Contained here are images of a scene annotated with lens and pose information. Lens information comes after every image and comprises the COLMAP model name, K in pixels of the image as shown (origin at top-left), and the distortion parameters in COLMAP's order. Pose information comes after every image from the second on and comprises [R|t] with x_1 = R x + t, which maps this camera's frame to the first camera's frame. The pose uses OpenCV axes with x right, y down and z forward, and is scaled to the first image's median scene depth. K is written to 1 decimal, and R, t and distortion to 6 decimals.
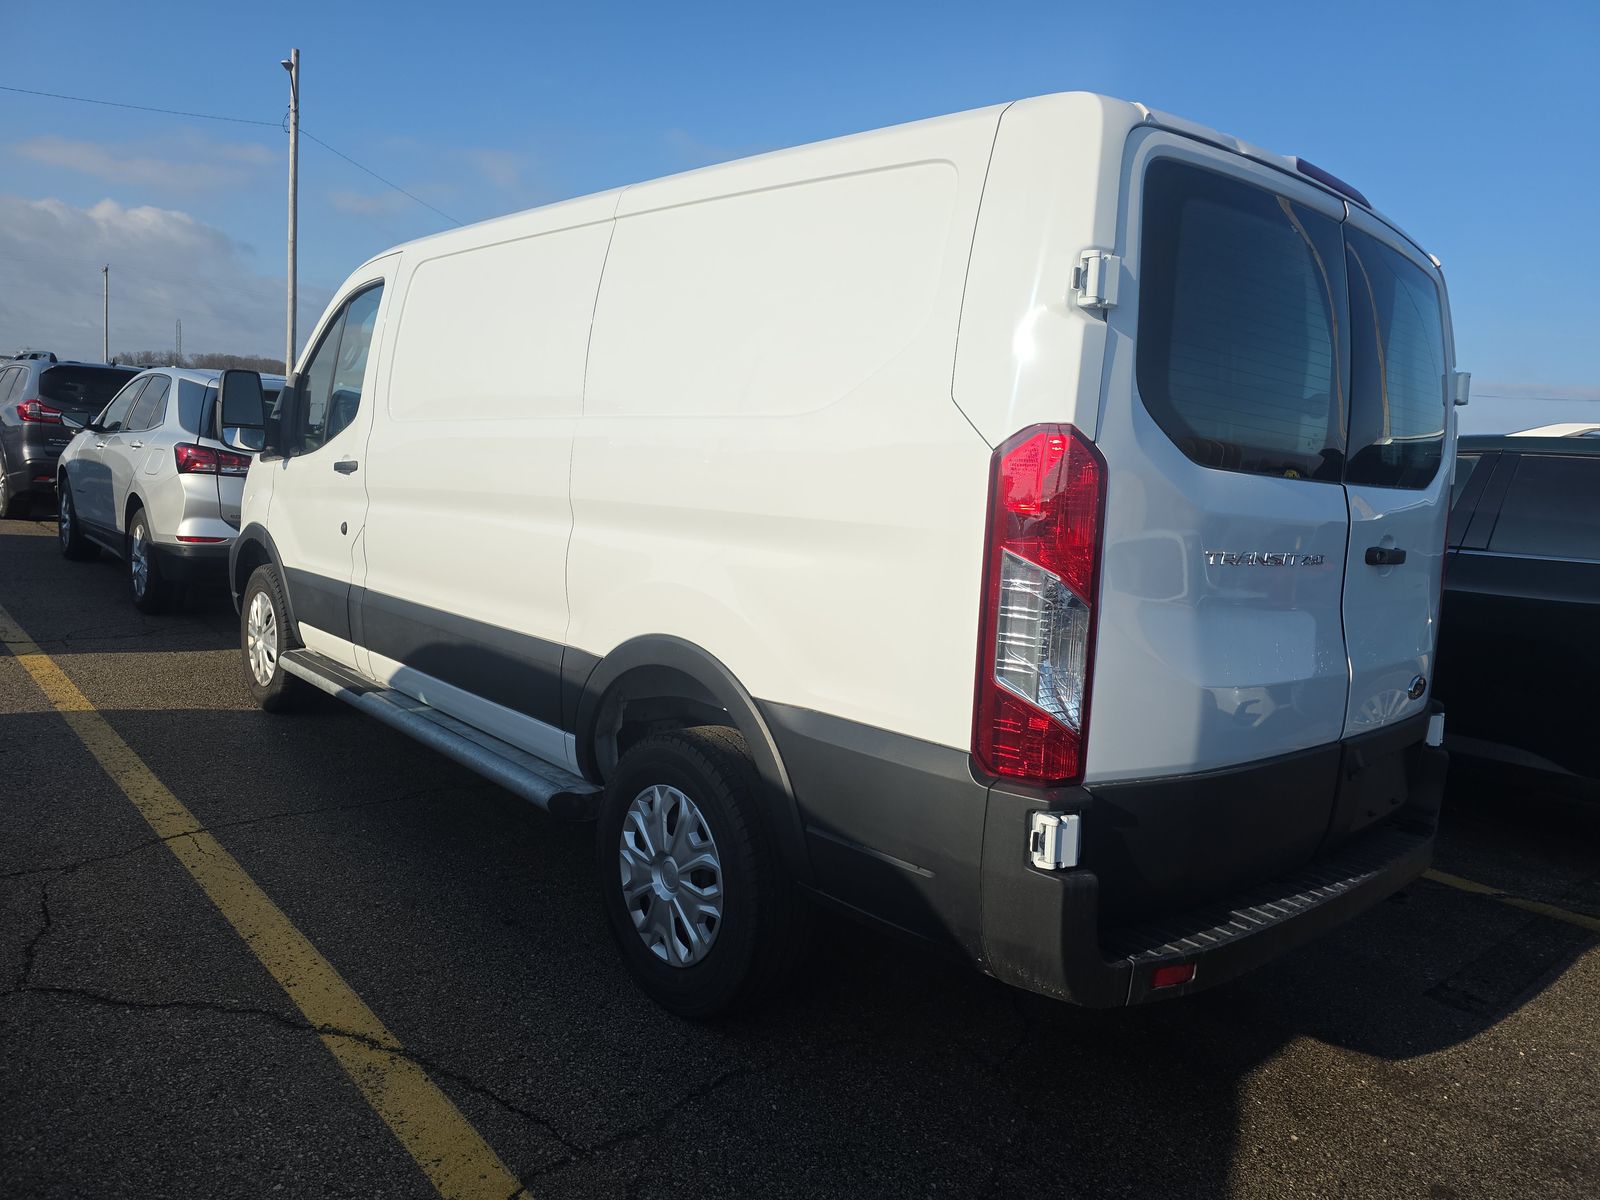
lens RADIAL K [[1099.7, 0, 804.8], [0, 1099.7, 601.1], [0, 0, 1]] dist [0.021759, -0.016908]
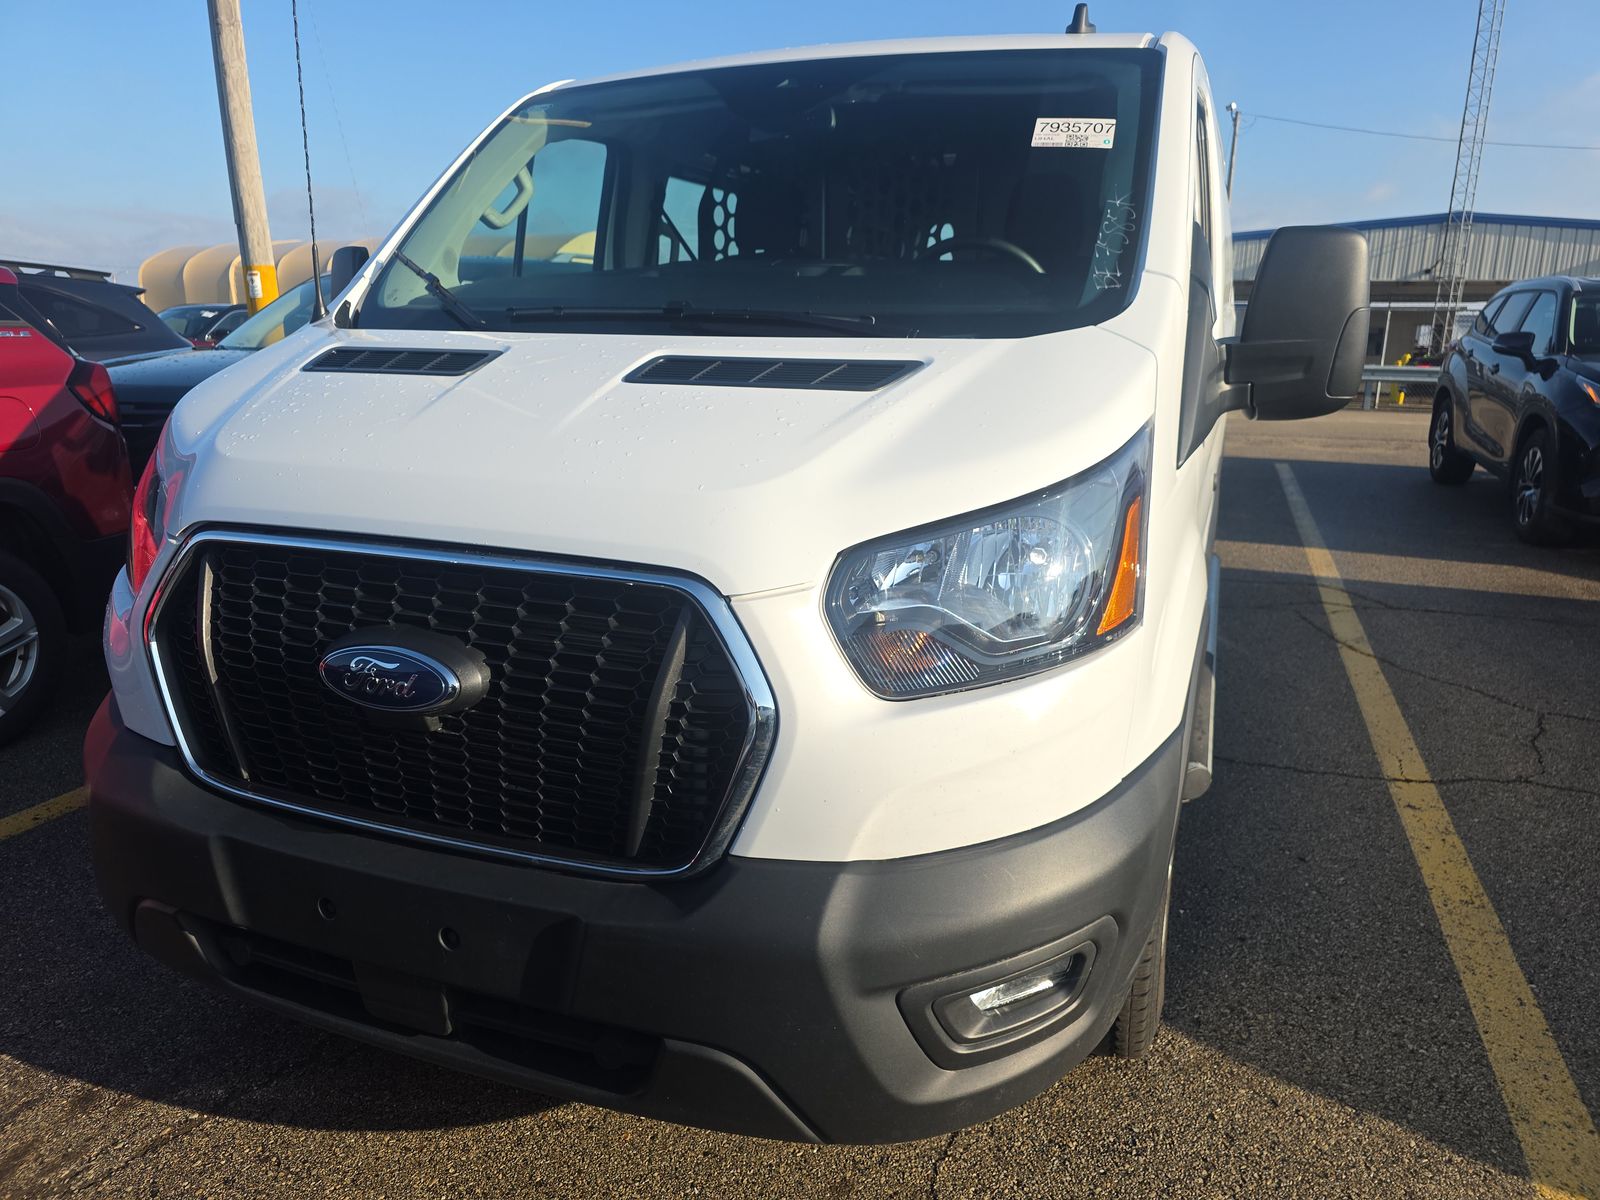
lens RADIAL K [[1099.7, 0, 795.7], [0, 1099.7, 599.1], [0, 0, 1]] dist [0.021759, -0.016908]
pose [[-0.457110, -0.303264, 0.836111, -1.201981], [0.067251, 0.925597, 0.372488, -0.365459], [-0.886864, 0.226497, -0.402705, 2.044549]]
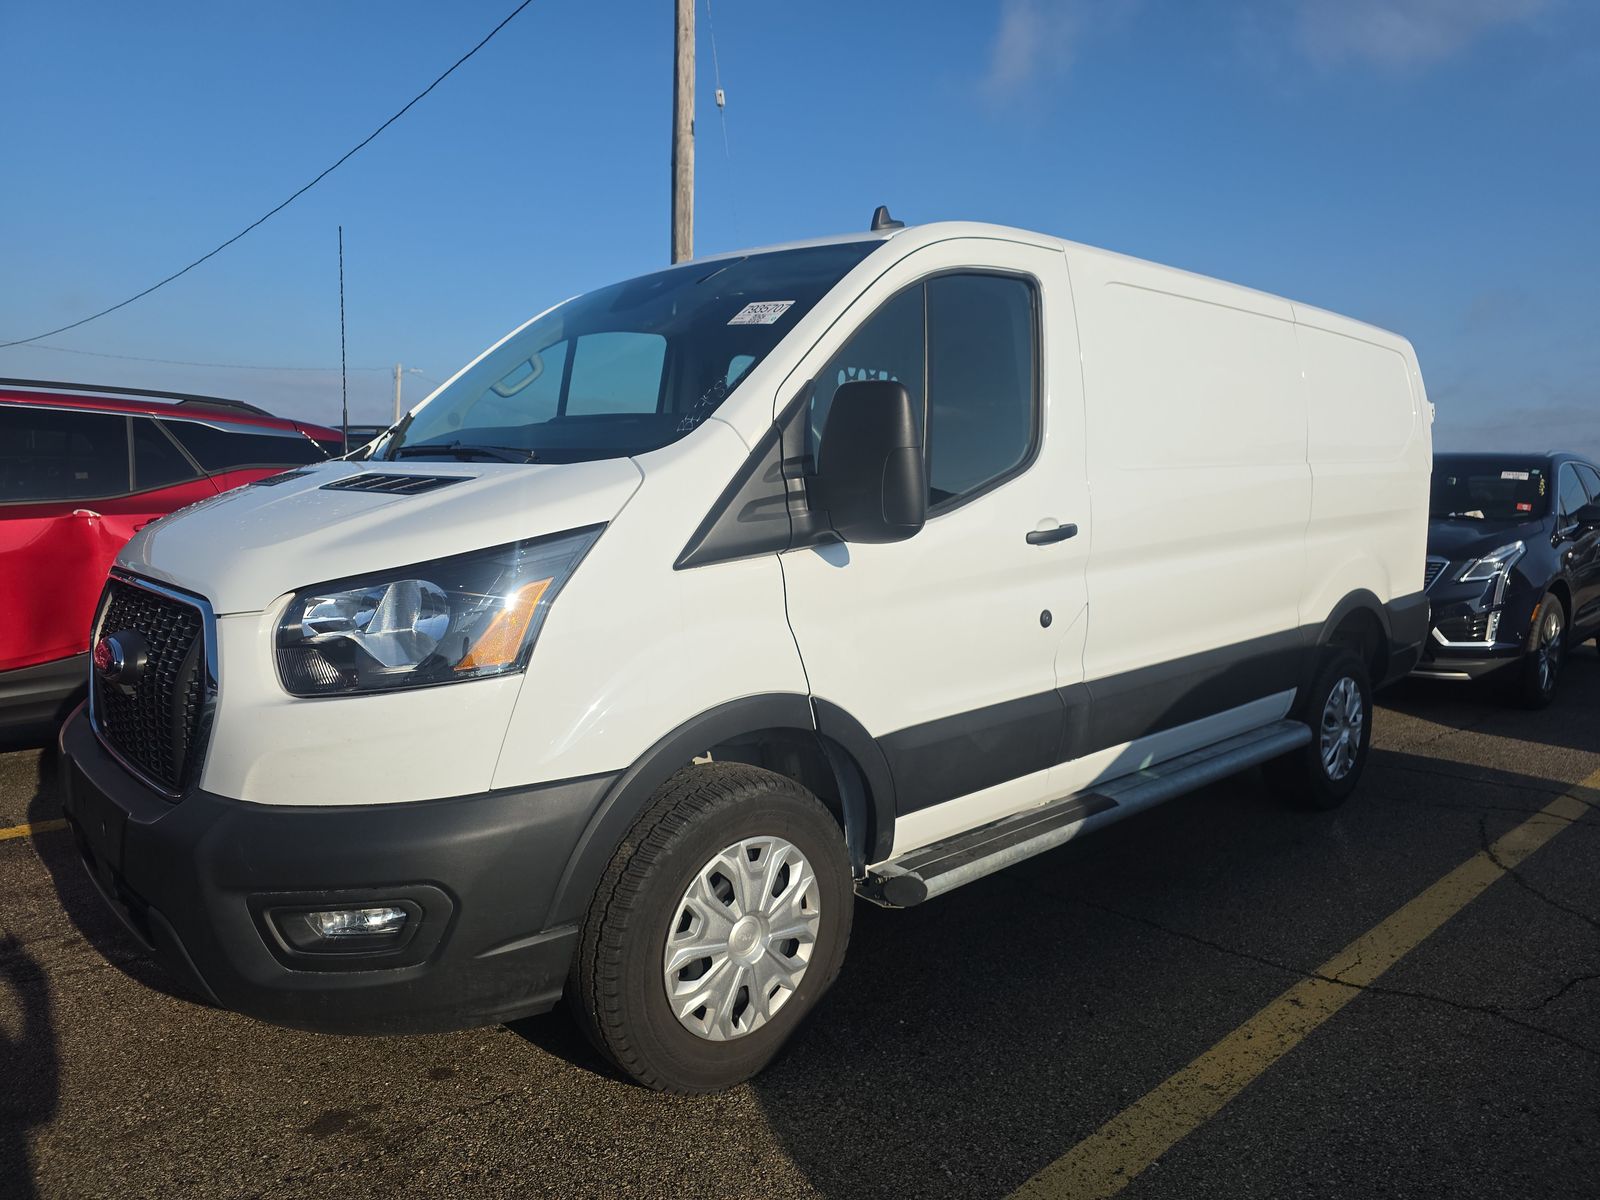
lens RADIAL K [[1099.7, 0, 800.7], [0, 1099.7, 586.8], [0, 0, 1]] dist [0.021759, -0.016908]
pose [[-0.027310, -0.185252, 0.982312, -1.487929], [0.097901, 0.977458, 0.187058, -0.316456], [-0.994821, 0.101278, -0.008558, 1.555991]]
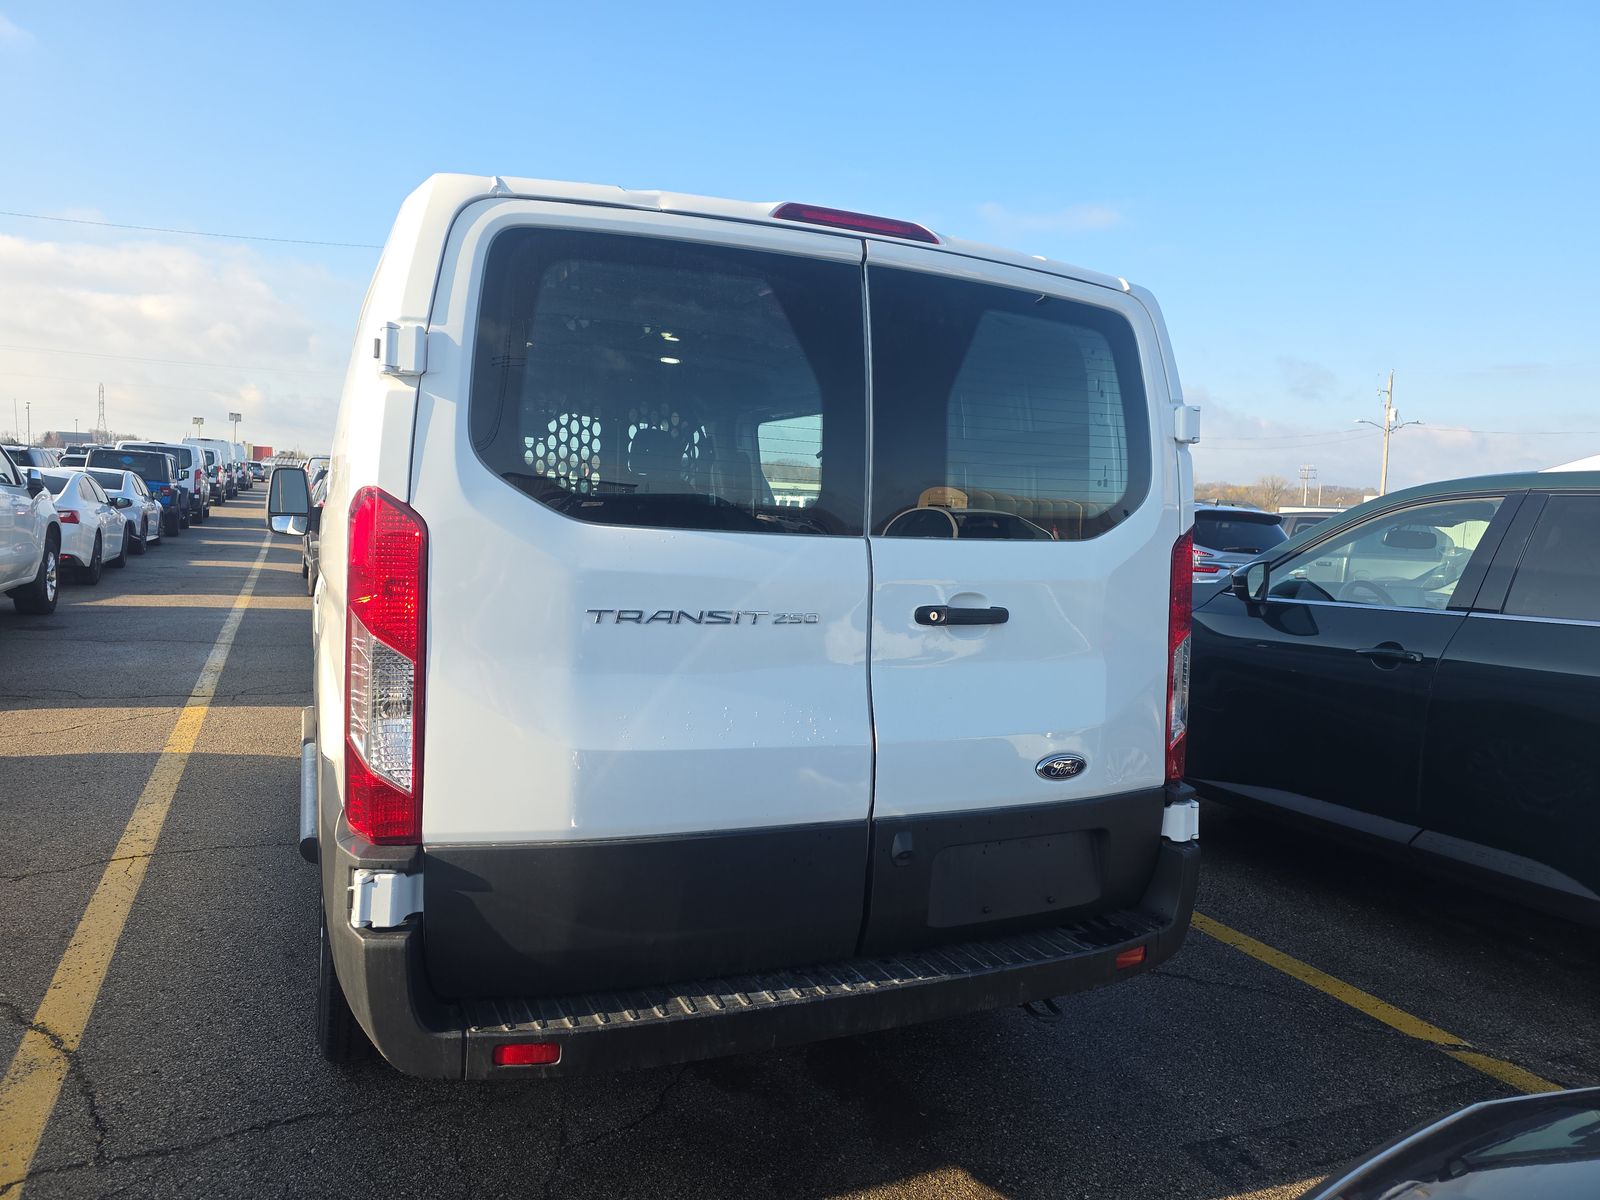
lens RADIAL K [[1099.7, 0, 772.9], [0, 1099.7, 580.0], [0, 0, 1]] dist [0.021759, -0.016908]
pose [[0.946676, -0.016310, -0.321774, 0.538784], [-0.010731, 0.996567, -0.082086, 0.004245], [0.322008, 0.081162, 0.943252, 0.086530]]
